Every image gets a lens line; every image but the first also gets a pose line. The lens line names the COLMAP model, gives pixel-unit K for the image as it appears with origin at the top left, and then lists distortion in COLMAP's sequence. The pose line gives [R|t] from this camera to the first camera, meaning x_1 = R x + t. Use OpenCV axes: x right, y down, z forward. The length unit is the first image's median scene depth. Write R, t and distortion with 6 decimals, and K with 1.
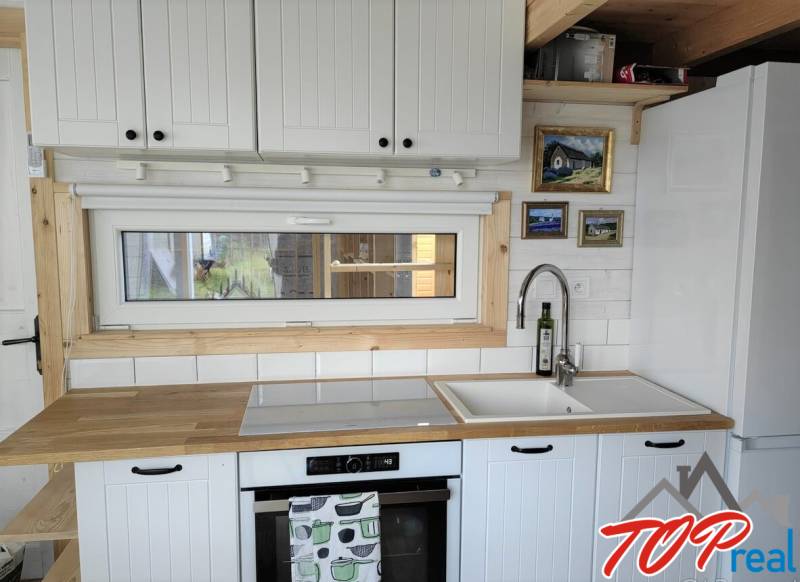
lens RADIAL K [[651.8, 0, 396.8], [0, 651.8, 297.3], [0, 0, 1]] dist [0.040965, -0.025887]
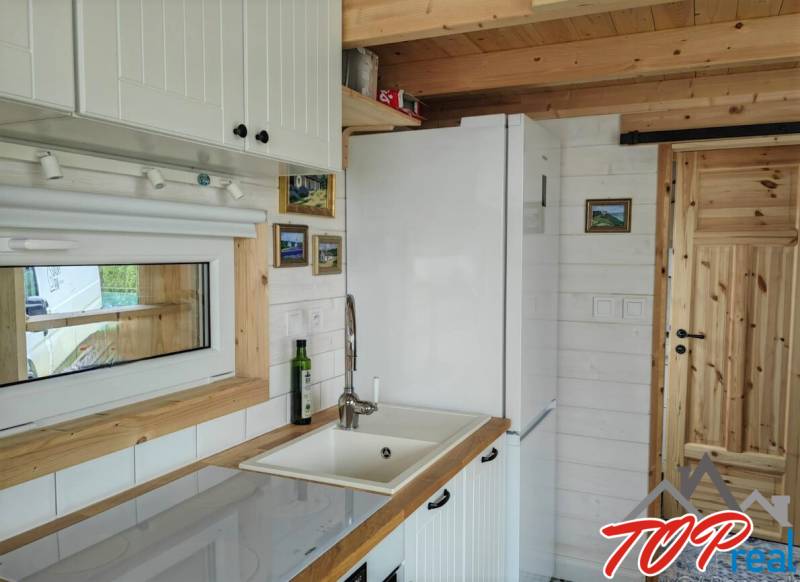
lens RADIAL K [[651.8, 0, 430.0], [0, 651.8, 299.8], [0, 0, 1]] dist [0.040965, -0.025887]
pose [[0.542248, -0.068399, 0.837430, -0.436814], [0.103471, 0.994531, 0.014232, -0.043301], [-0.833823, 0.078932, 0.546360, 0.411793]]
